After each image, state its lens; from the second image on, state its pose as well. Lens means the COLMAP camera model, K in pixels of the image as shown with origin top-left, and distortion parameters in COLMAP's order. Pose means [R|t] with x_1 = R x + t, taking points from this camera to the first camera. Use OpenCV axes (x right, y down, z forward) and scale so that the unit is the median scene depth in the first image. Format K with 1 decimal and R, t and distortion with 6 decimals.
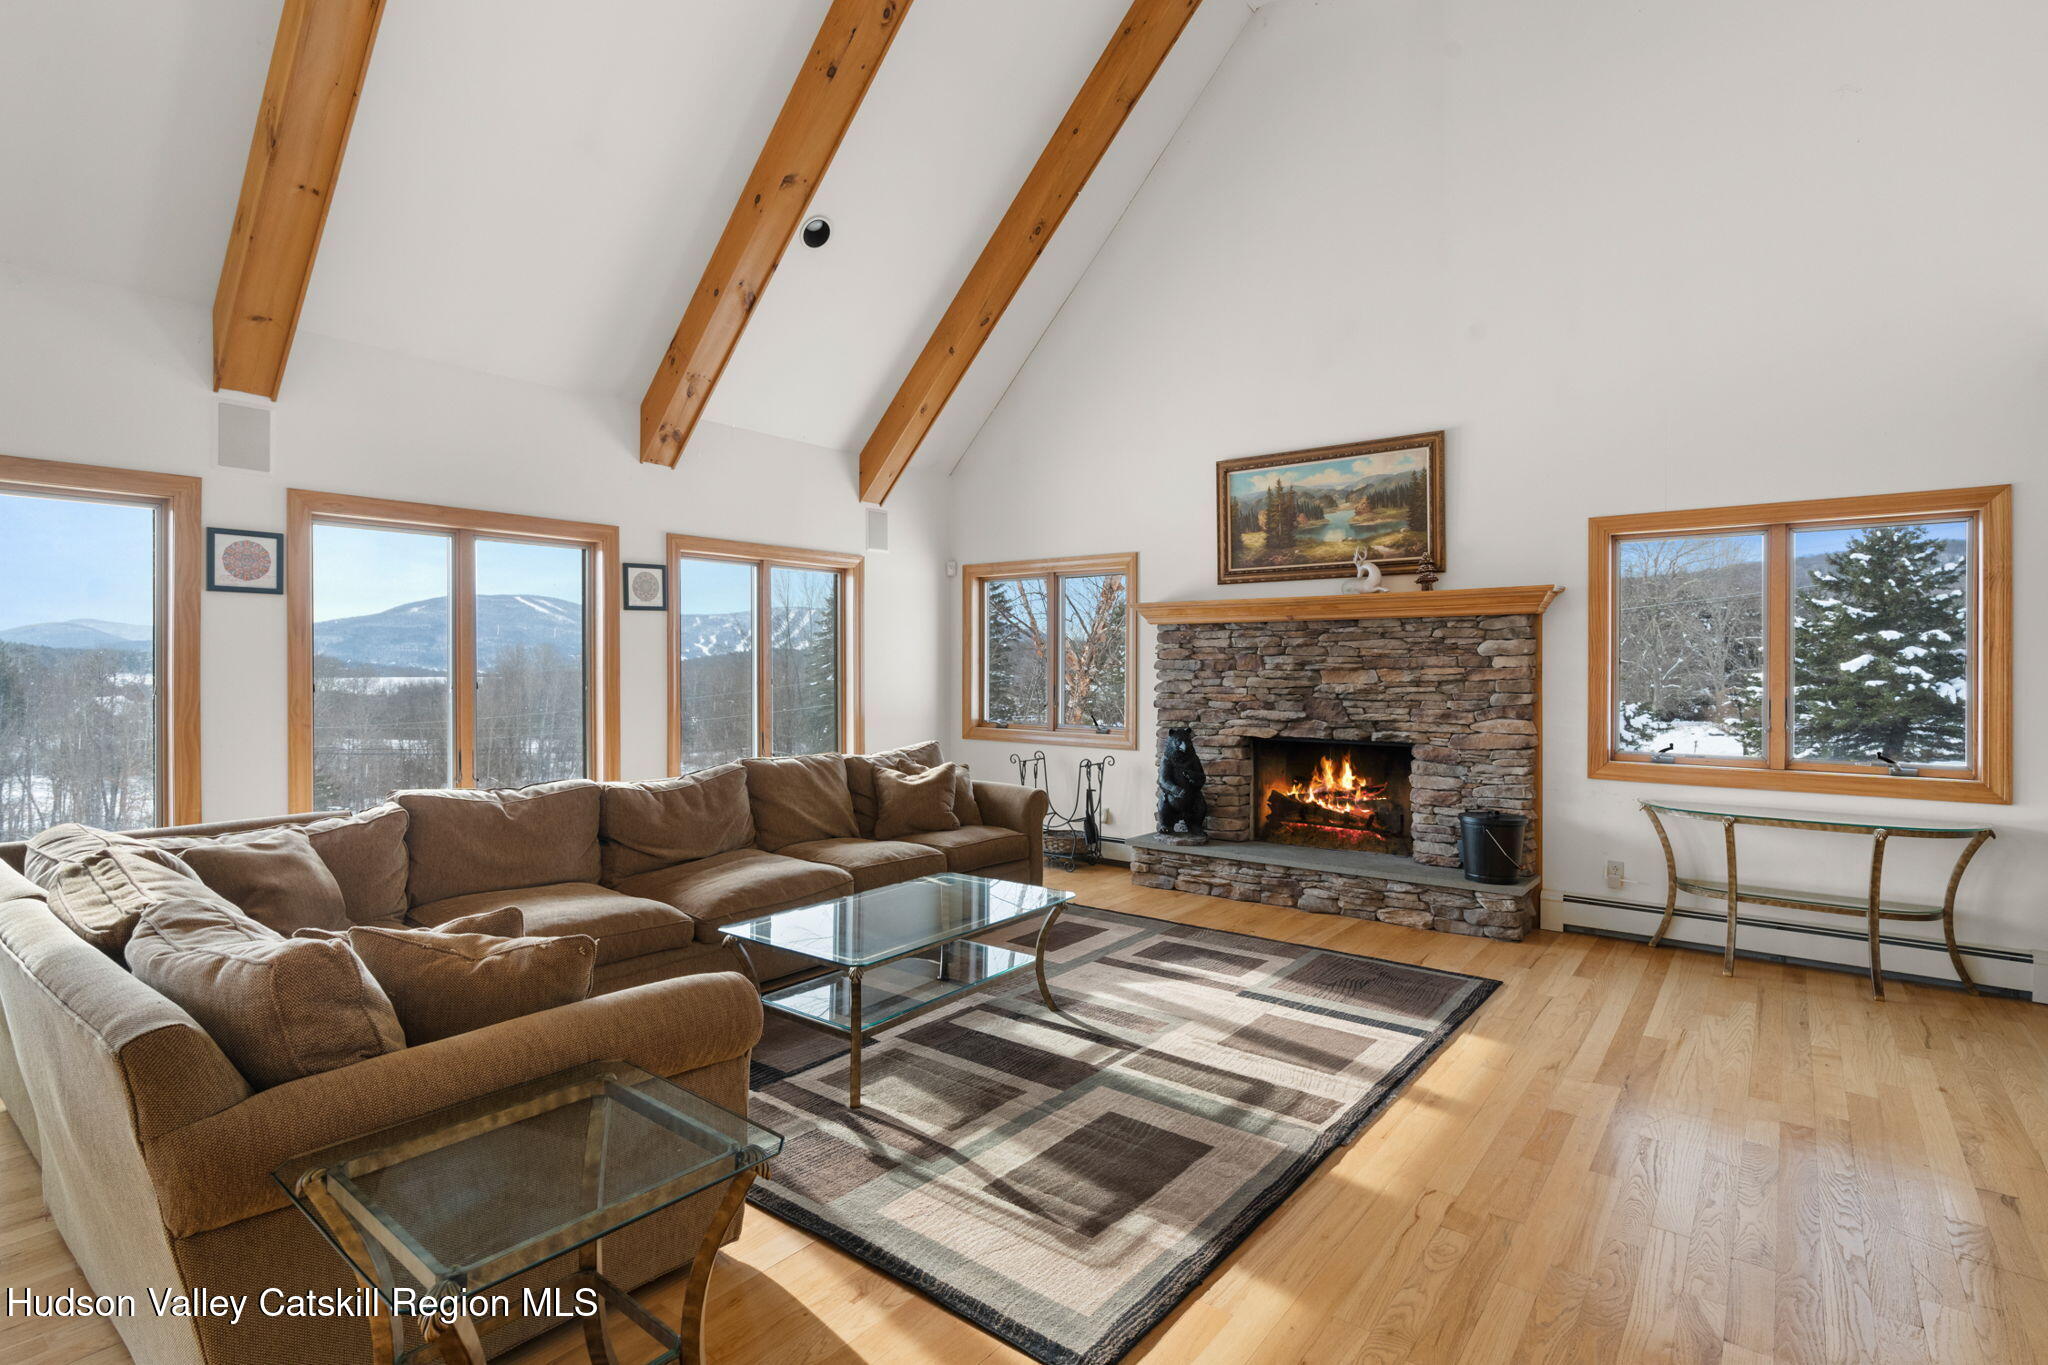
lens RADIAL K [[997.6, 0, 1028.2], [0, 997.6, 664.5], [0, 0, 1]] dist [-0.011731, 0.002496]
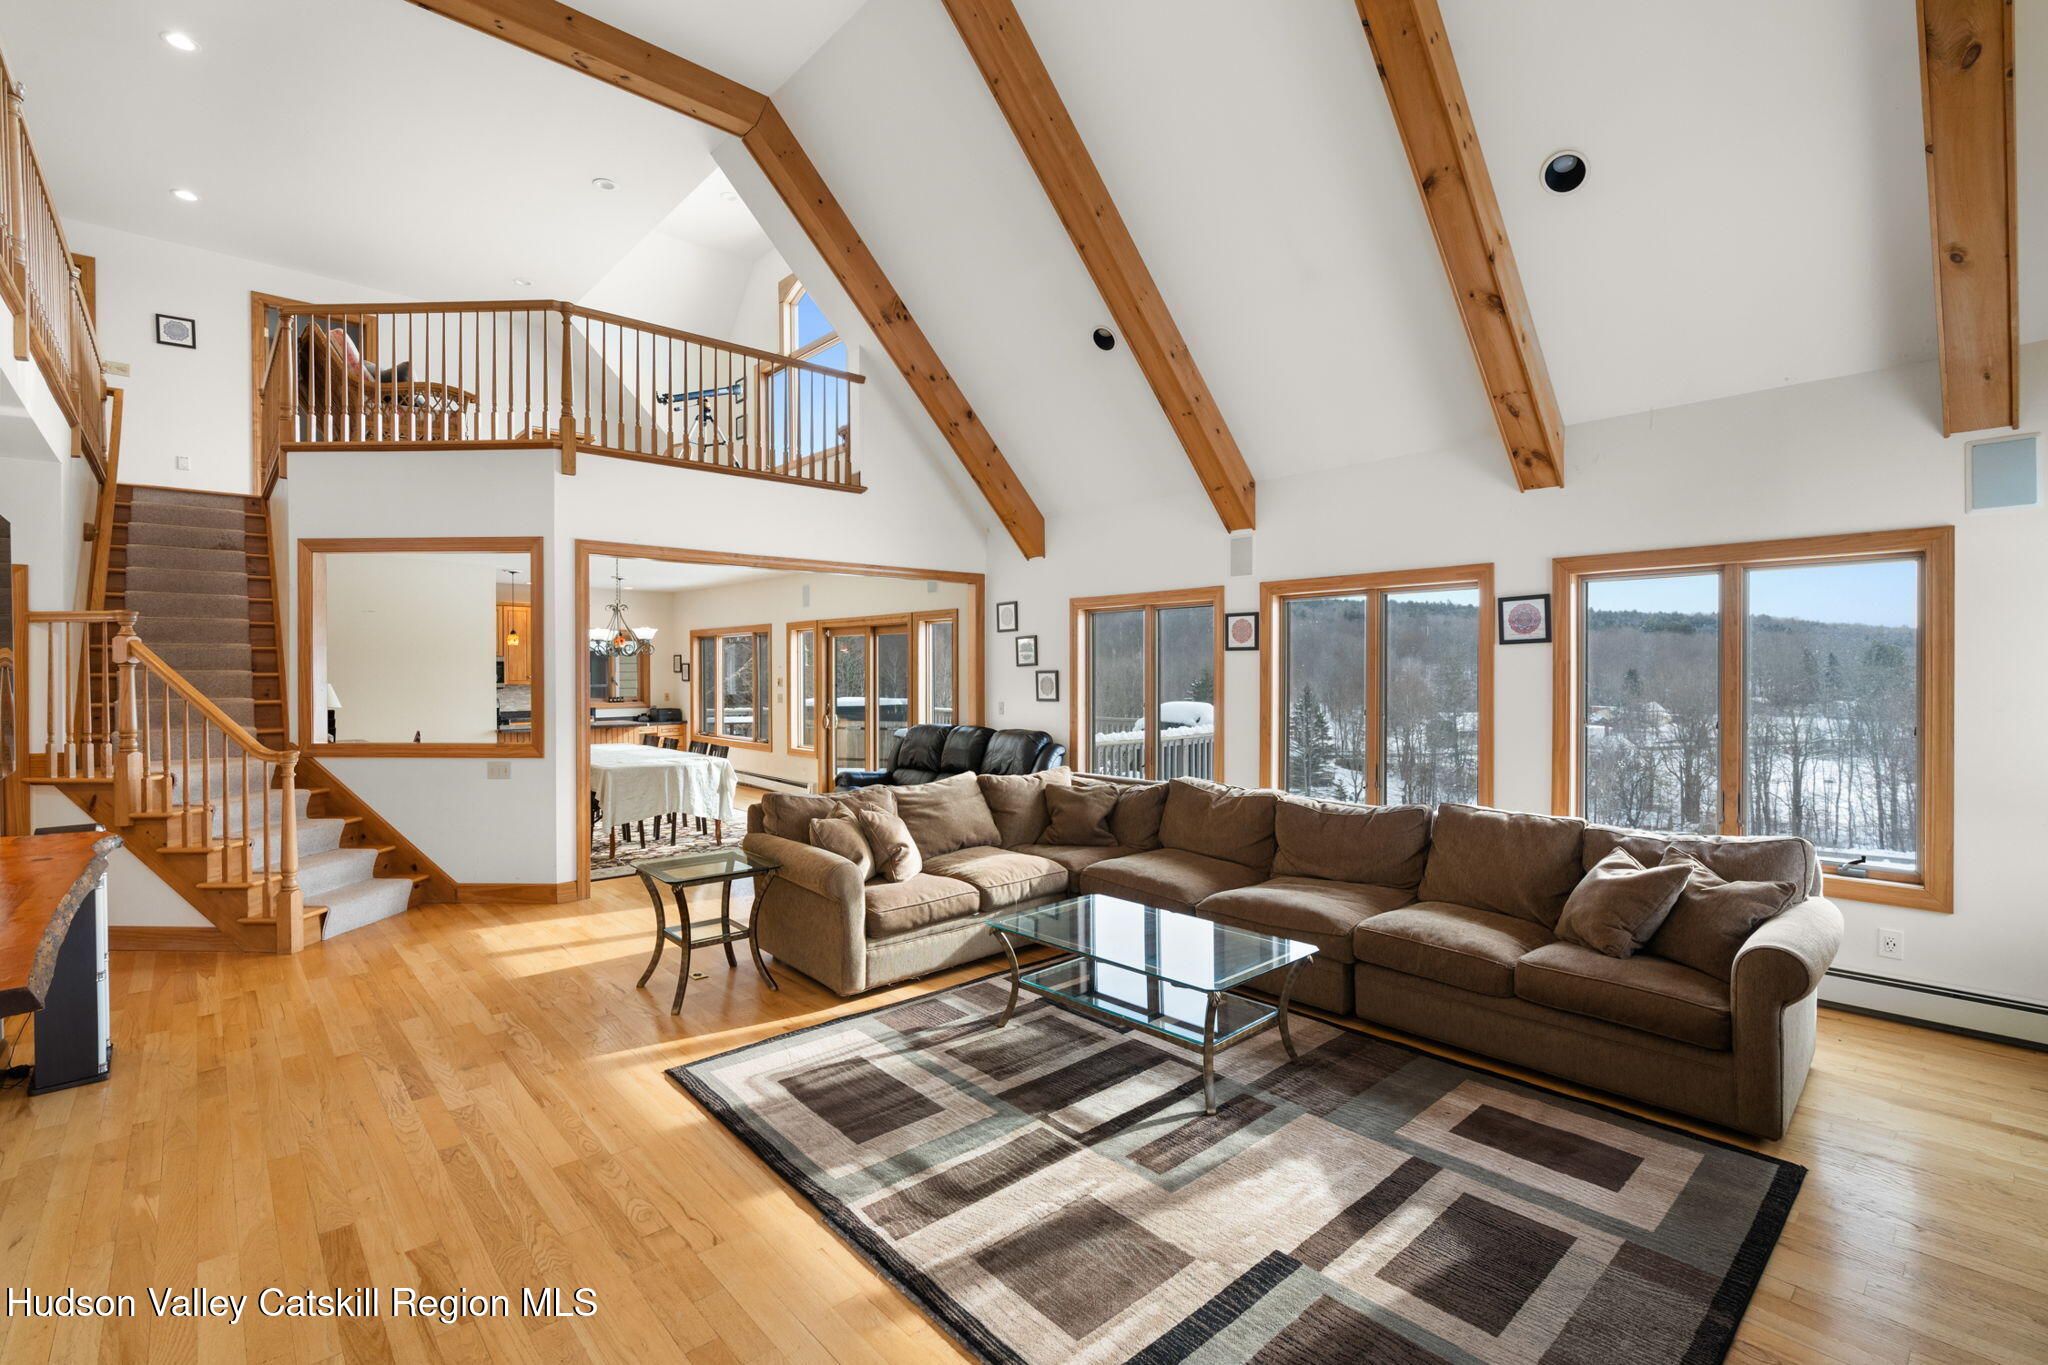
lens RADIAL K [[936.4, 0, 1014.5], [0, 936.4, 668.9], [0, 0, 1]] dist [-0.008557, 0.002267]
pose [[-0.188874, -0.003031, -0.981997, 0.644909], [0.001986, 0.999992, -0.003468, -0.029757], [0.981999, -0.002605, -0.188867, 0.736429]]
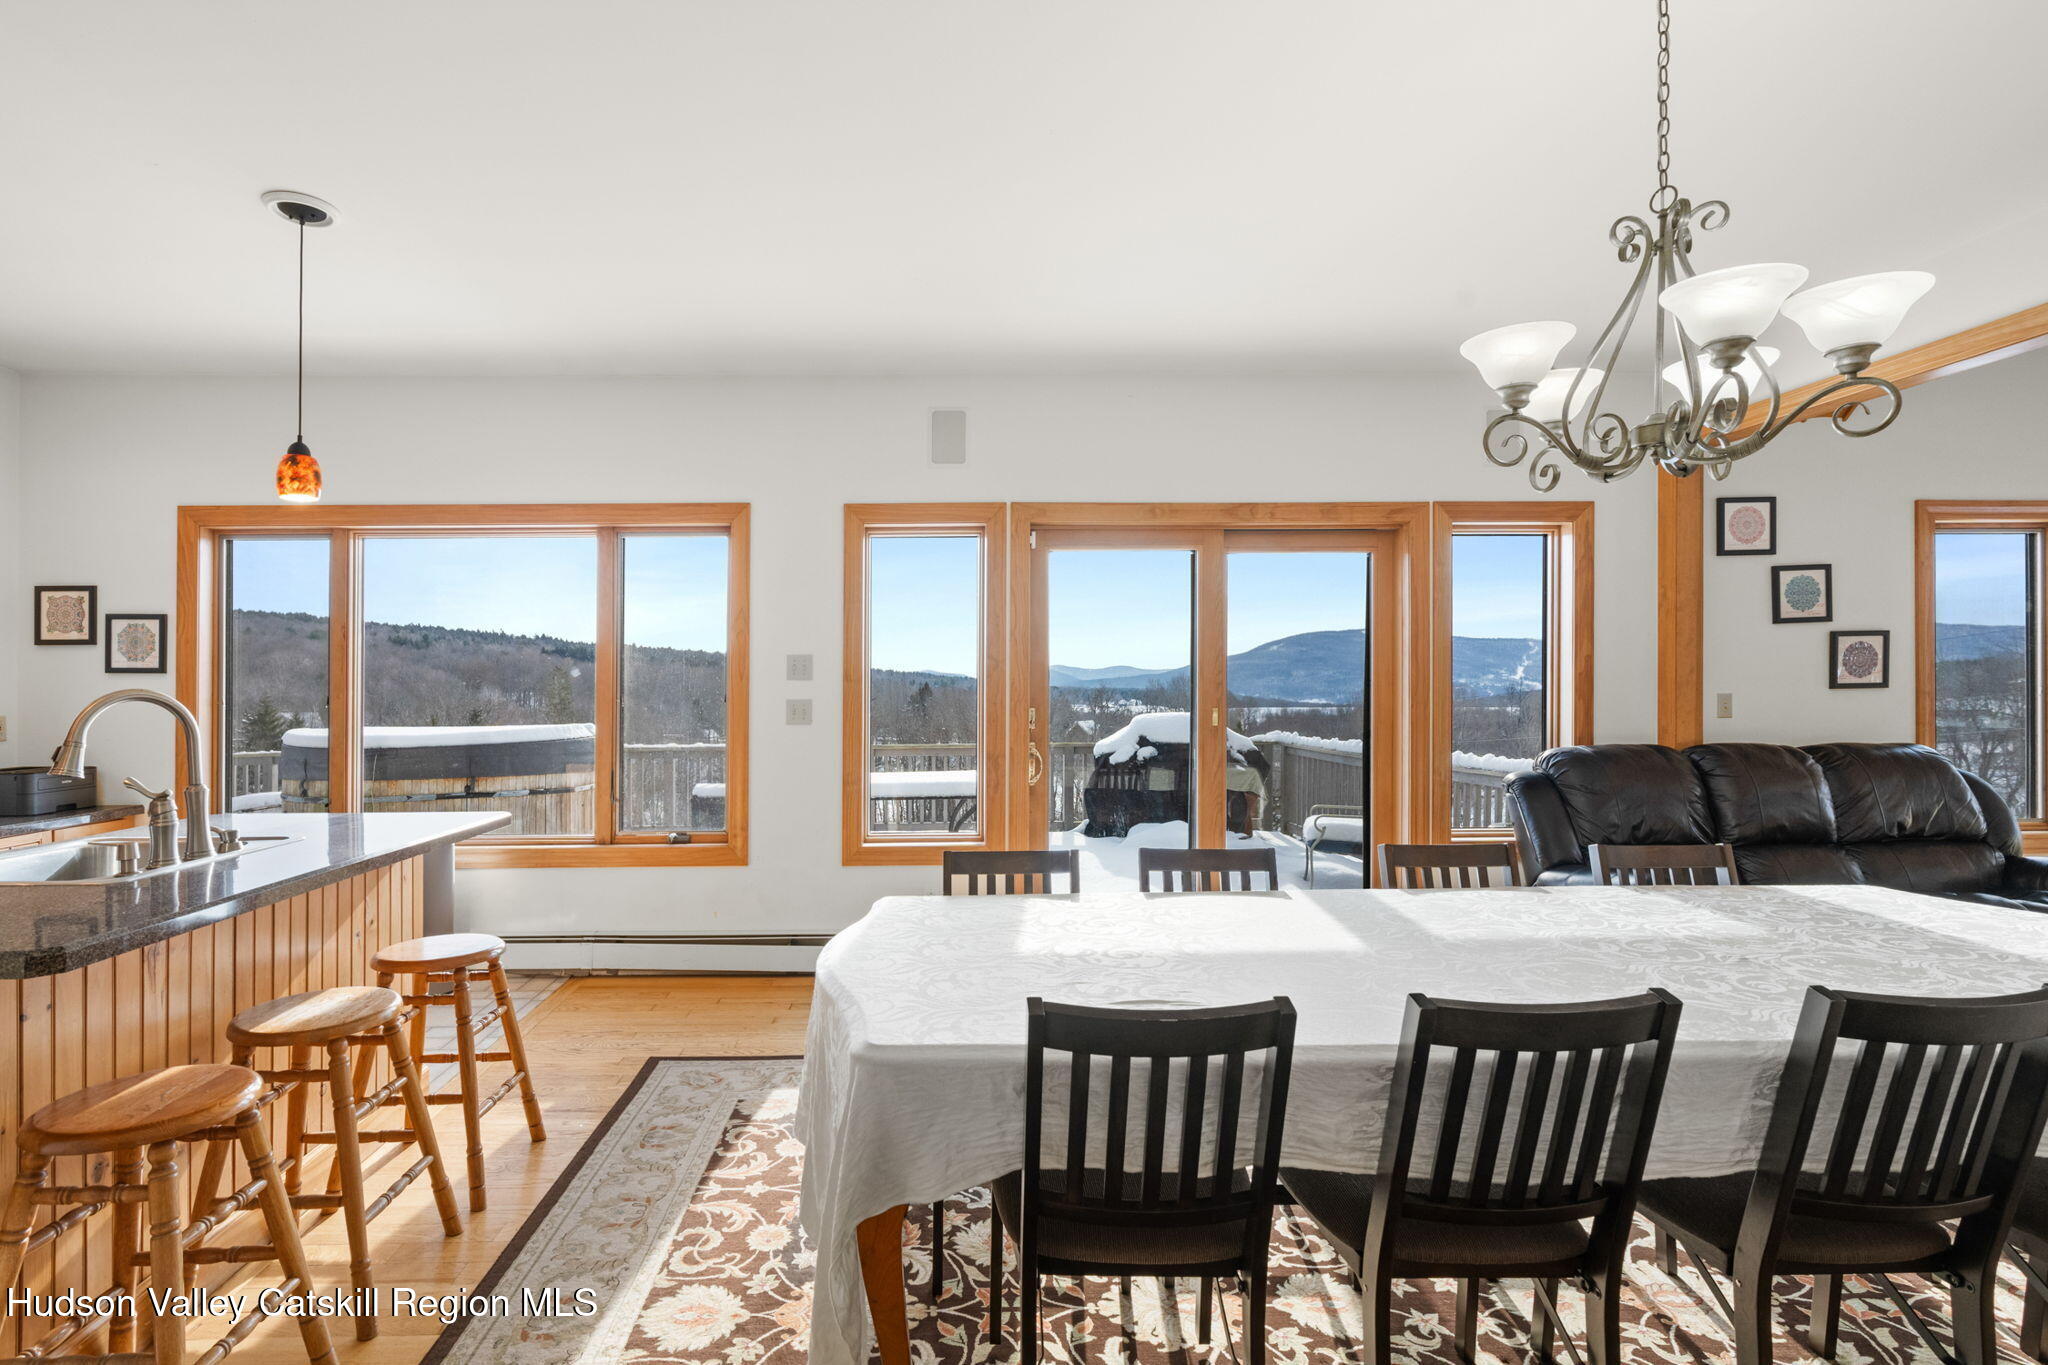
lens RADIAL K [[936.4, 0, 925.7], [0, 936.4, 706.7], [0, 0, 1]] dist [-0.008557, 0.002267]
pose [[0.627959, 0.001176, -0.778246, -0.738243], [0.007845, 0.999938, 0.007842, 0.020934], [0.778207, -0.011030, 0.627911, -0.644424]]
